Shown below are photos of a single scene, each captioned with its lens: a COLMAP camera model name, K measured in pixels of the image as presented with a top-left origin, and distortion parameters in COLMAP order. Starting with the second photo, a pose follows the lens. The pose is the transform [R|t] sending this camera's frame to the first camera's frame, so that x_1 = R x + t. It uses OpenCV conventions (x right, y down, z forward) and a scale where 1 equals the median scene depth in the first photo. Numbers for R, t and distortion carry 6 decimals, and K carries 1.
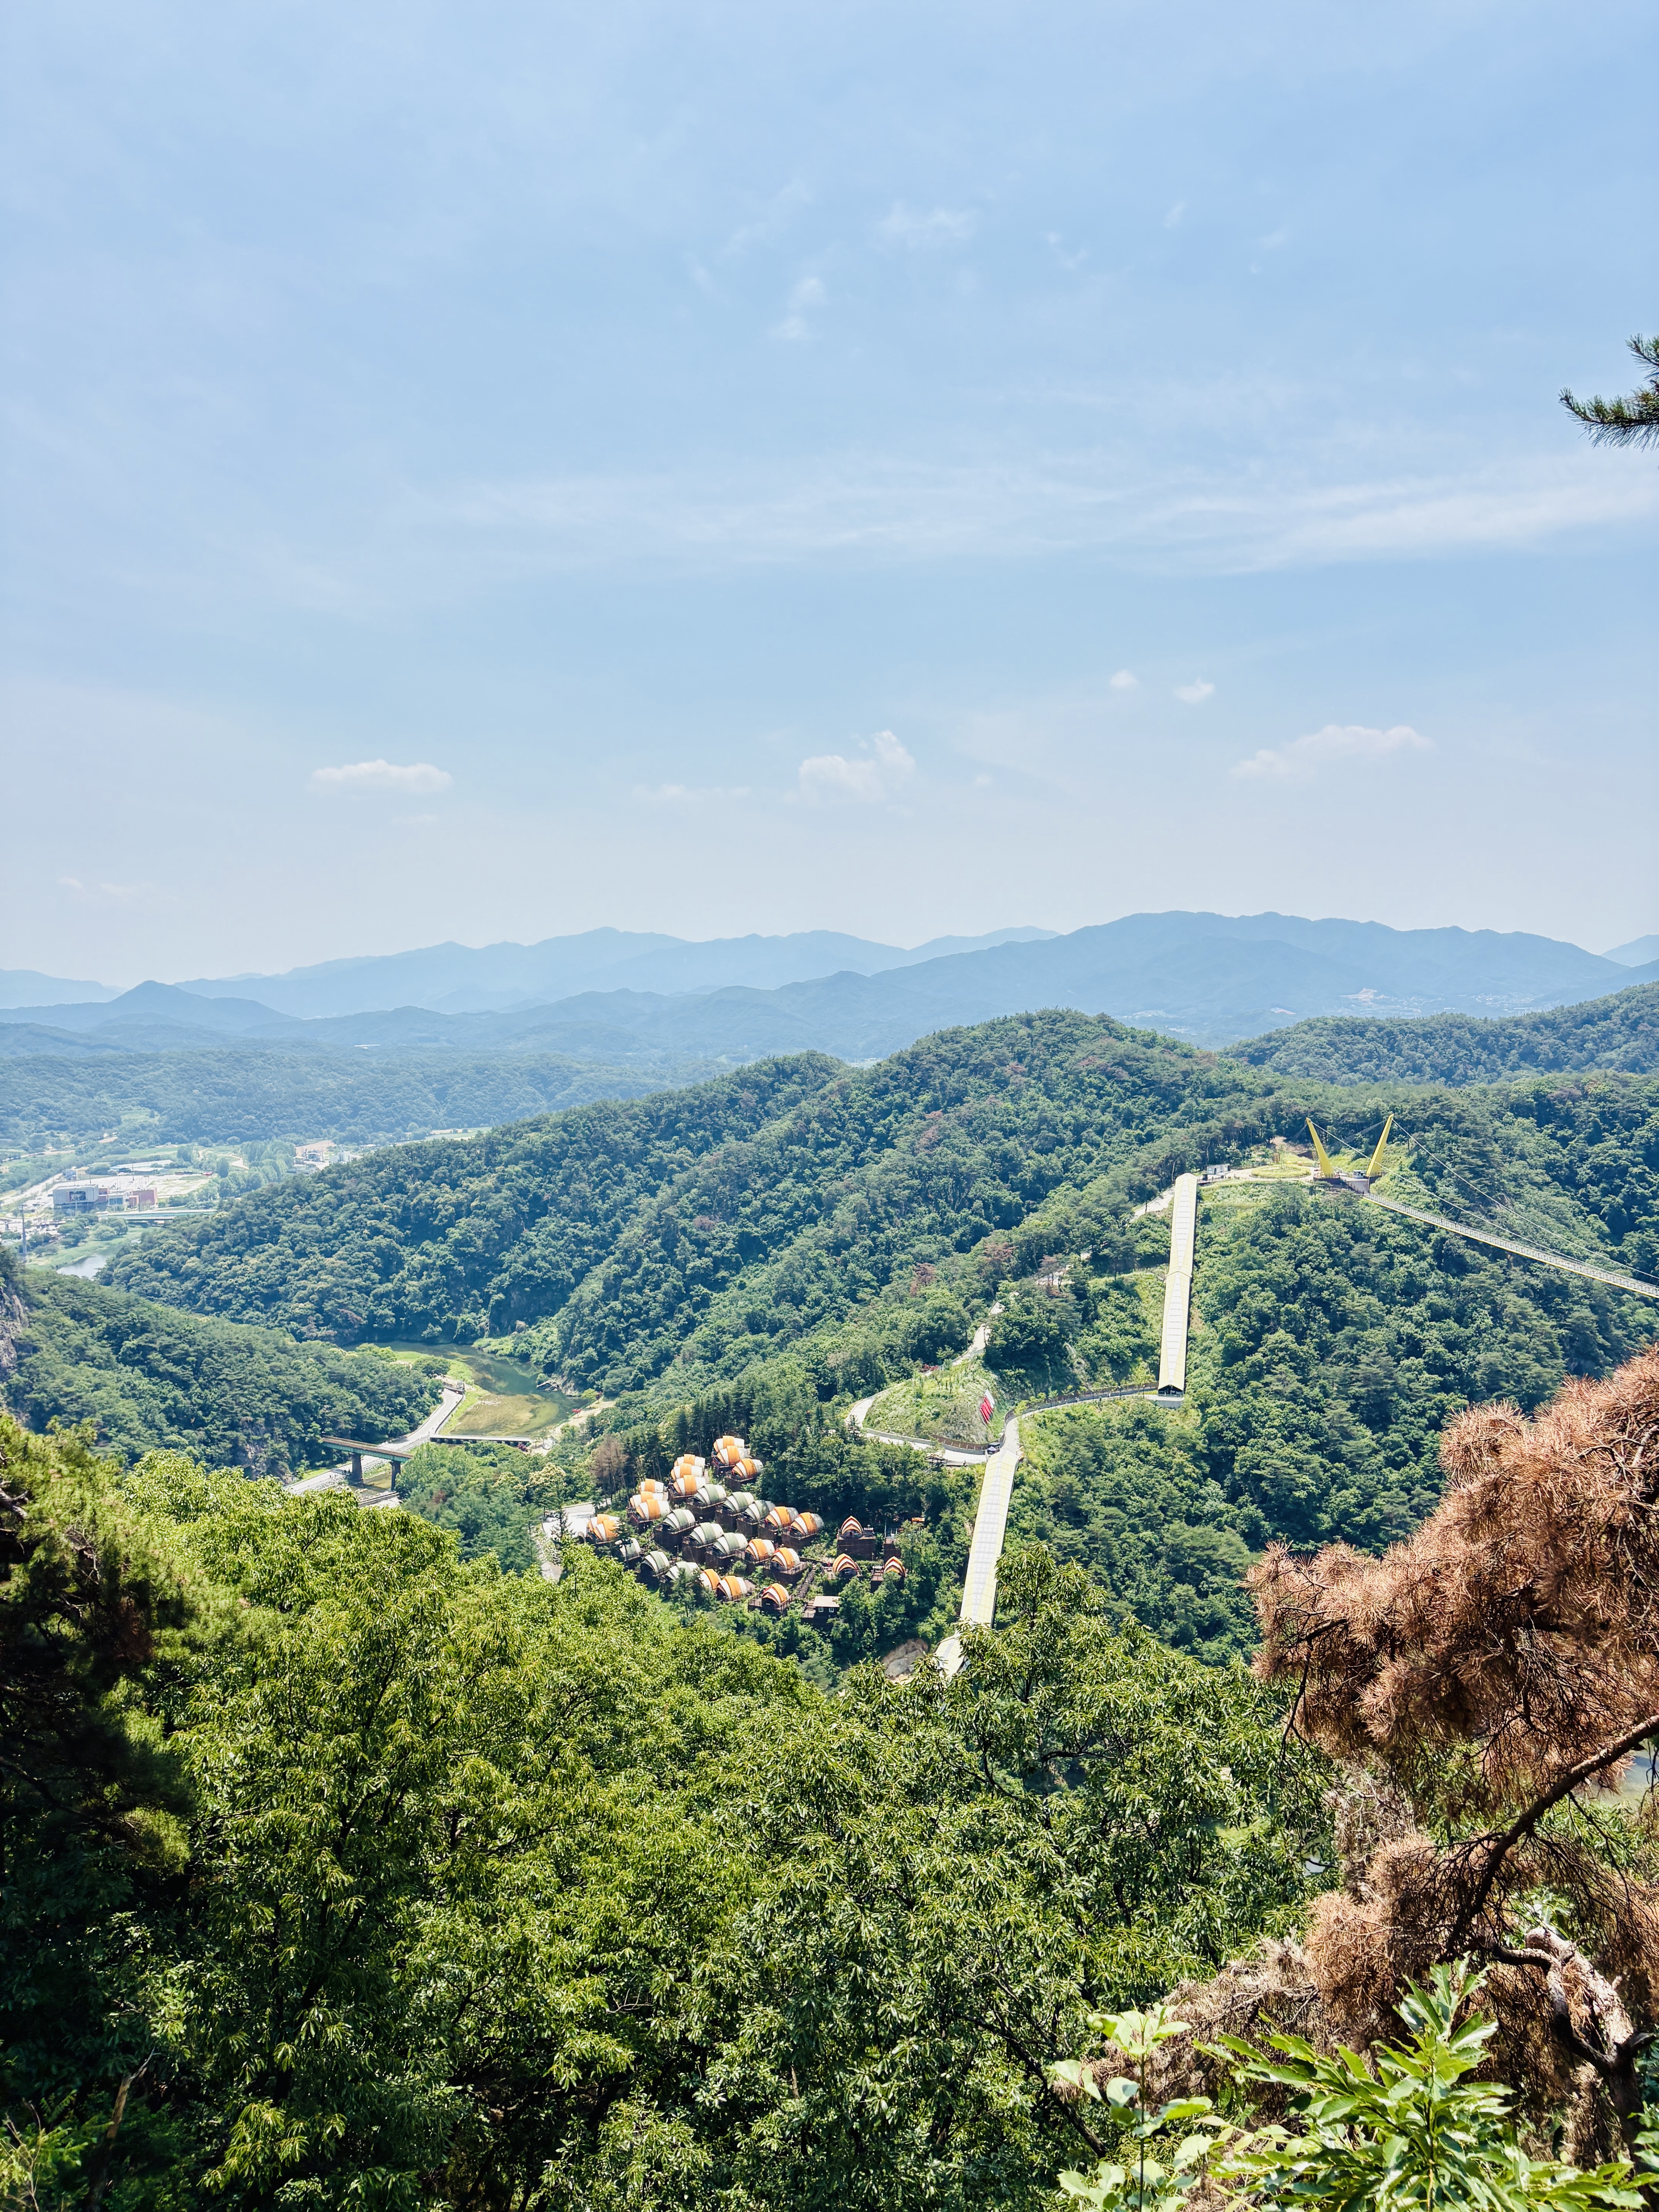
lens RADIAL K [[1704.8, 0, 851.0], [0, 1704.8, 1095.4], [0, 0, 1]] dist [0.047555, -0.055919]
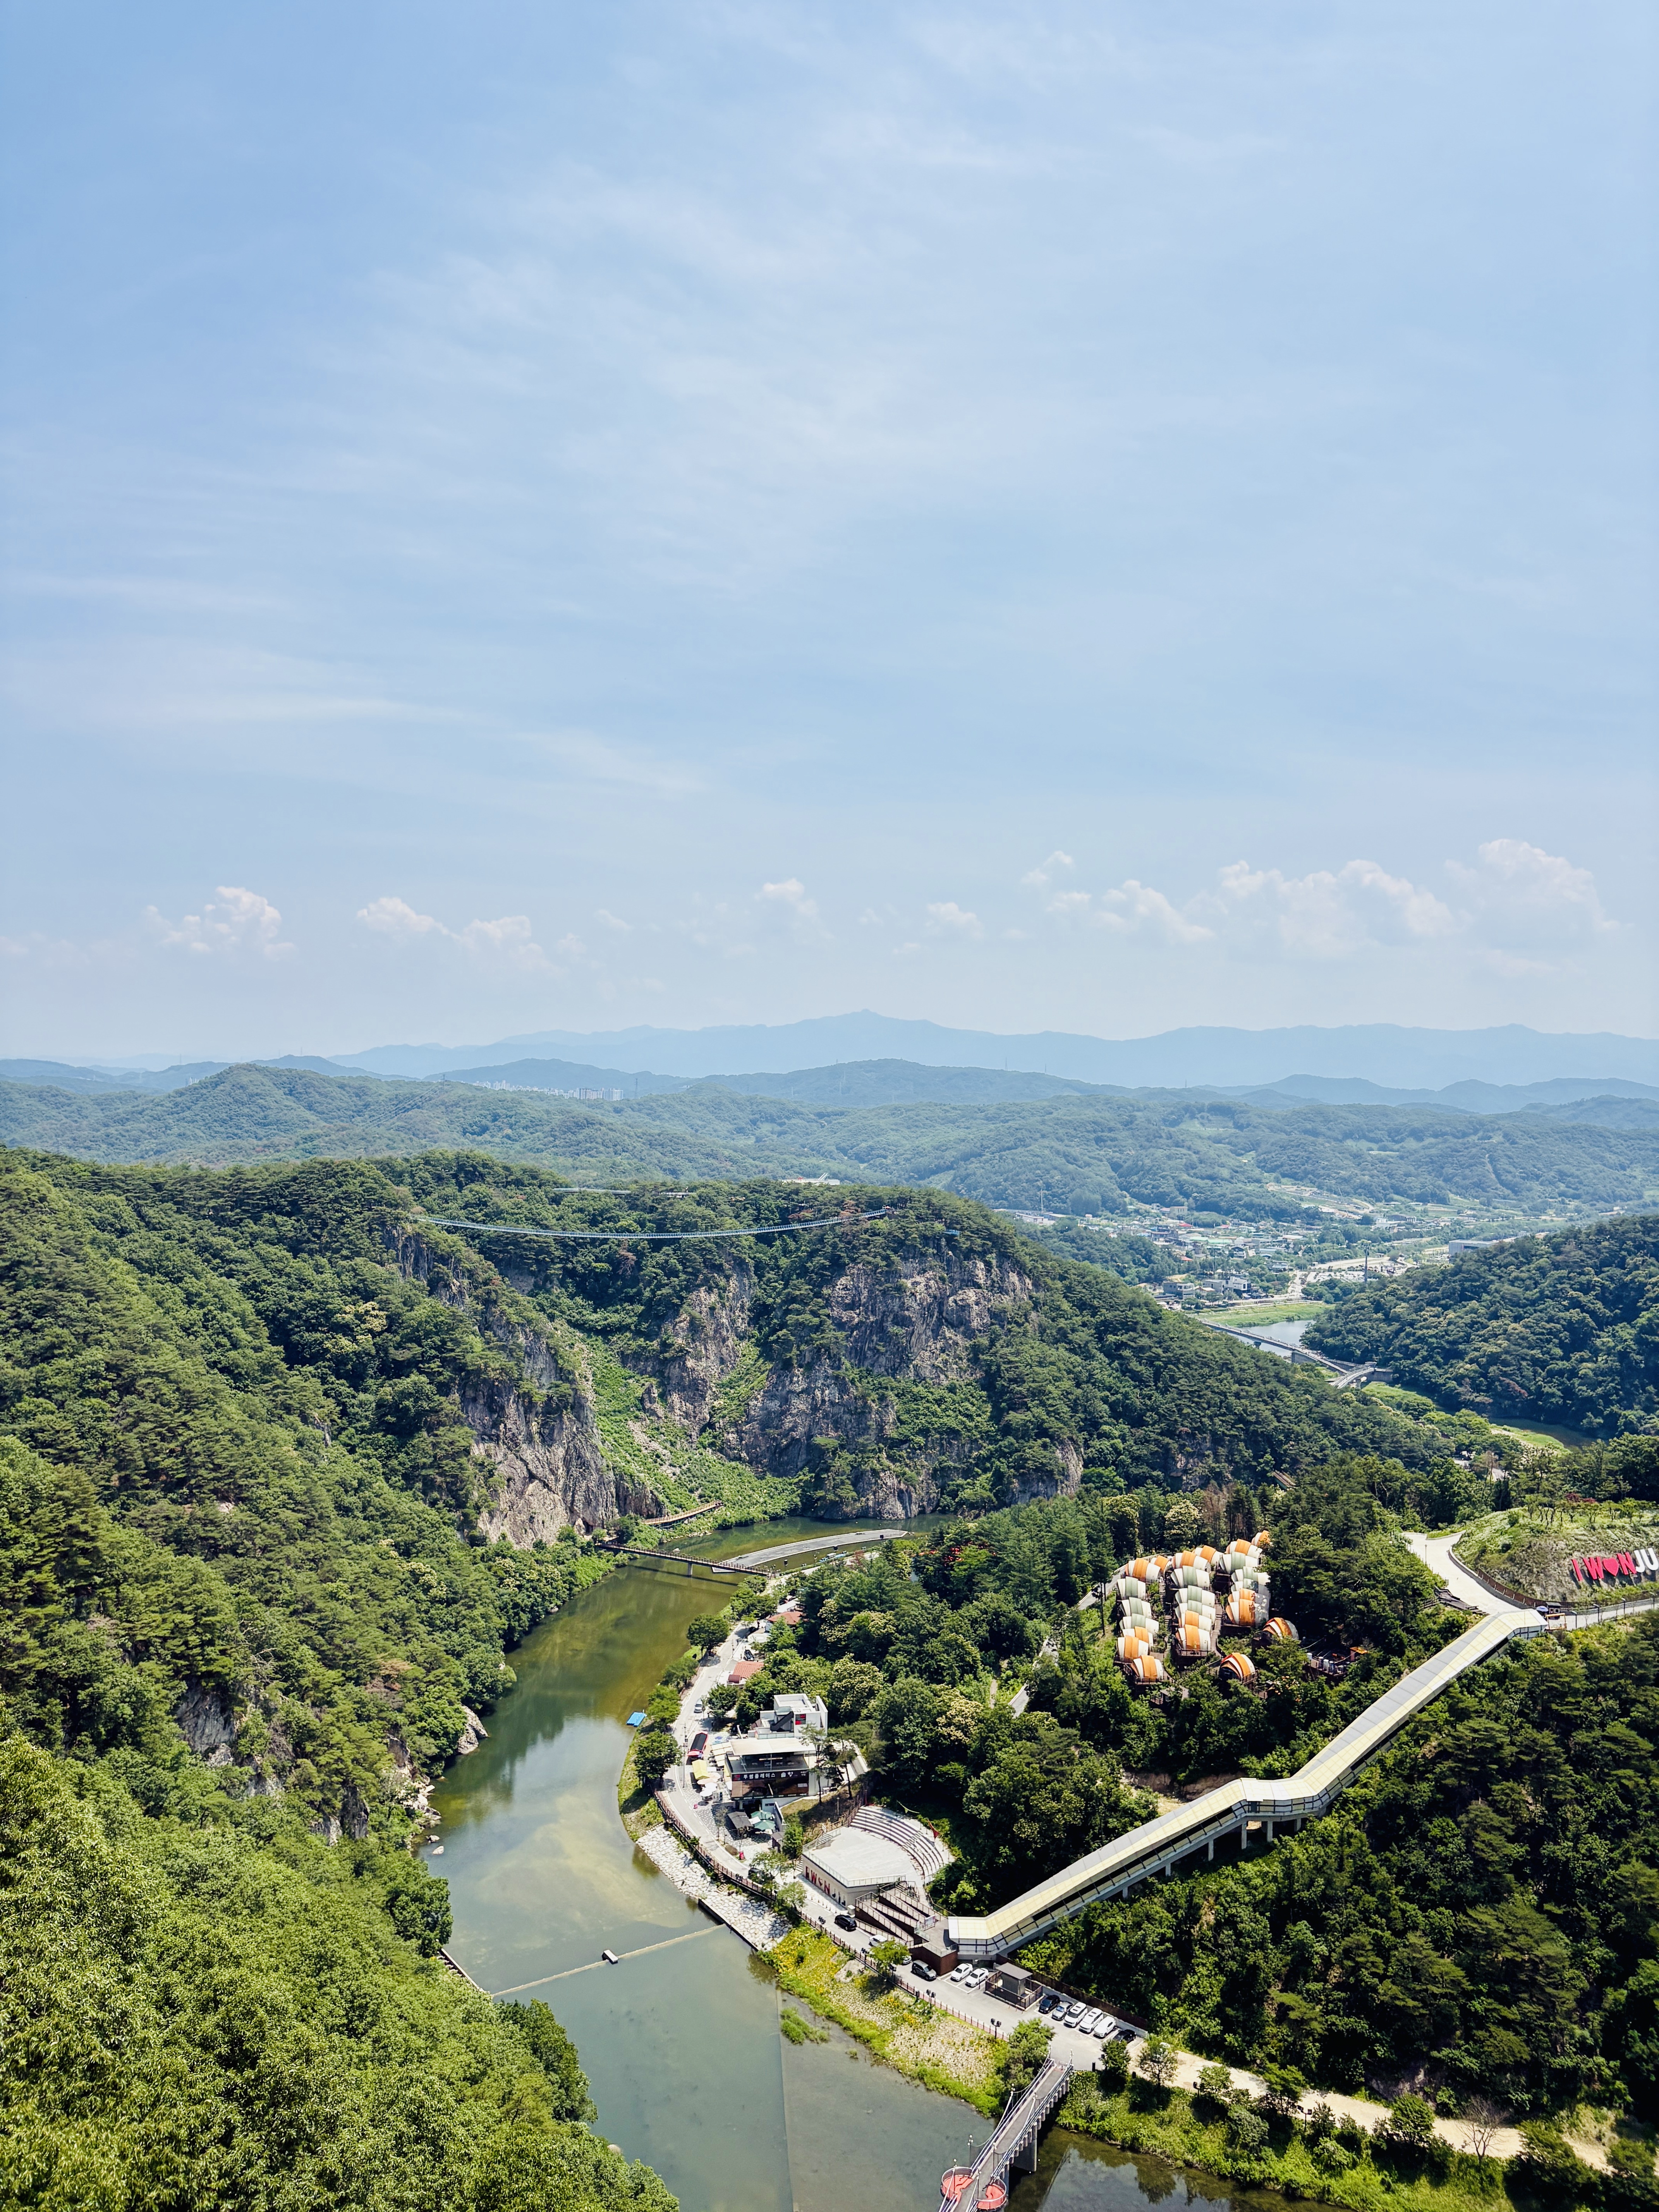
lens RADIAL K [[1704.8, 0, 819.8], [0, 1704.8, 1085.7], [0, 0, 1]] dist [0.047555, -0.055919]
pose [[0.582620, 0.043715, -0.811568, 0.225097], [-0.087993, 0.996076, -0.009515, 0.008352], [0.807968, 0.076956, 0.584180, 0.139524]]
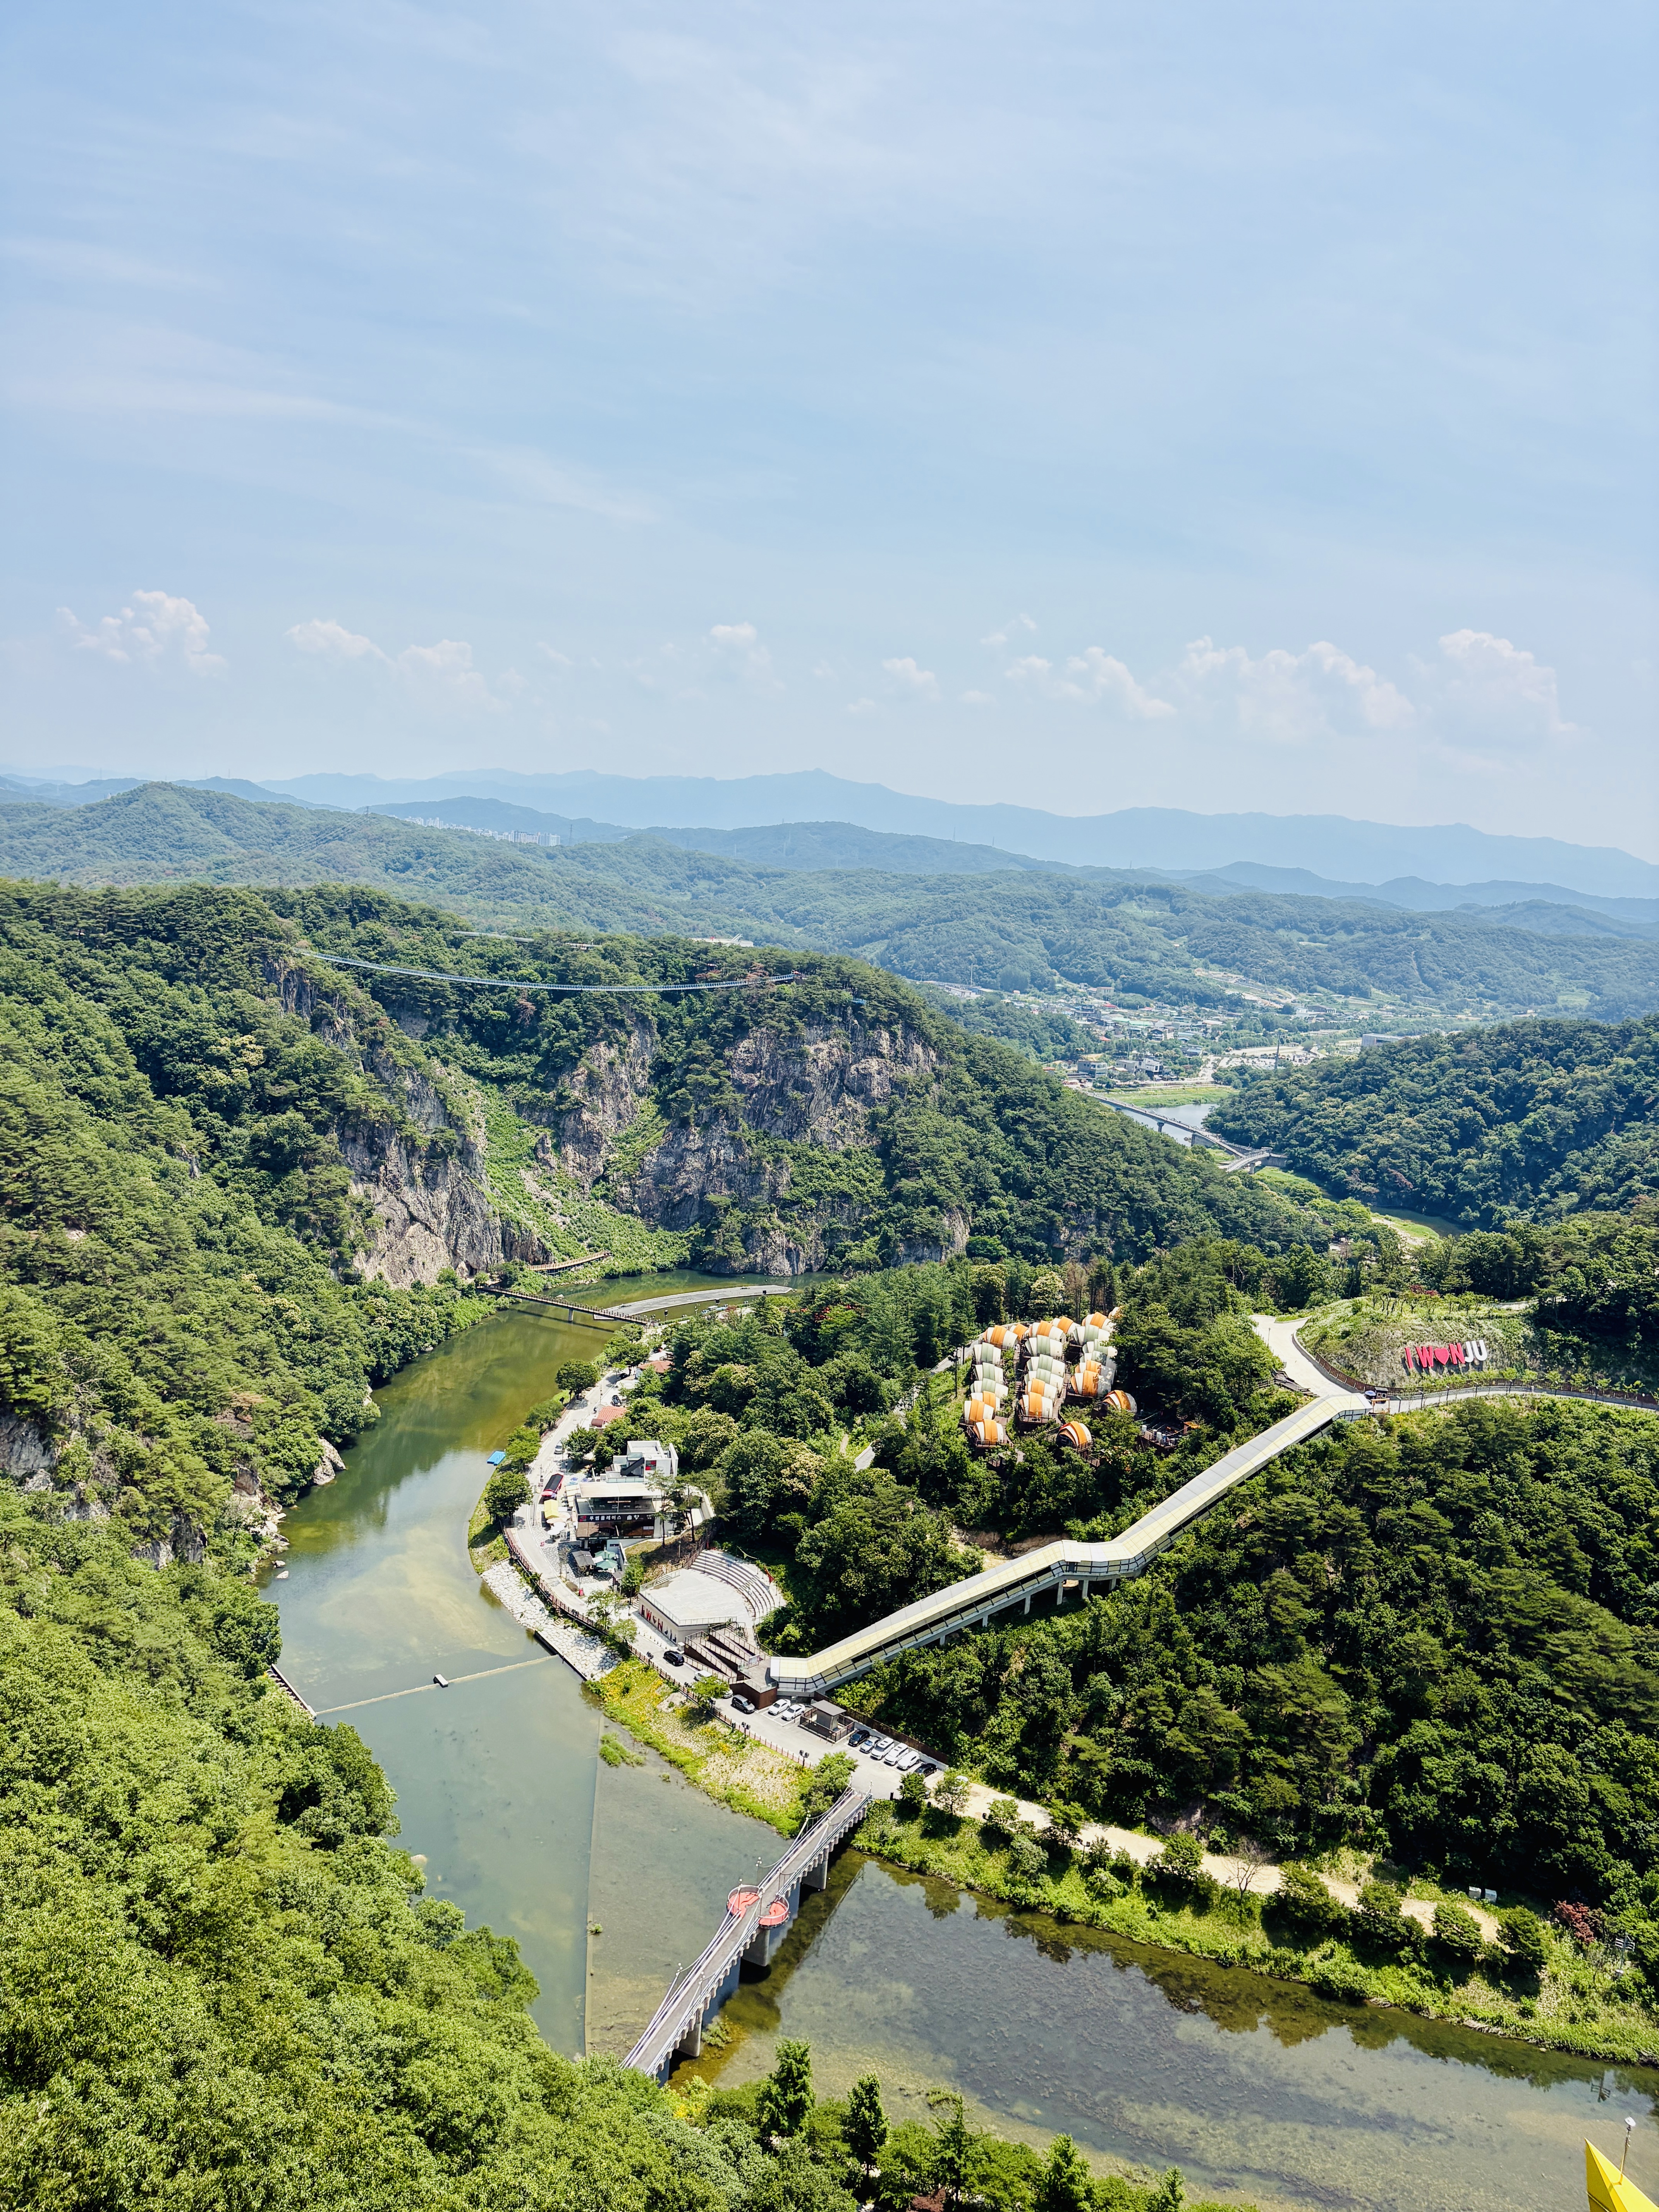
lens RADIAL K [[1704.8, 0, 851.2], [0, 1704.8, 1110.4], [0, 0, 1]] dist [0.047555, -0.055919]
pose [[0.617241, 0.198683, -0.761274, 0.225665], [-0.147663, 0.979649, 0.135950, 0.007430], [0.772793, 0.028498, 0.634018, 0.157402]]
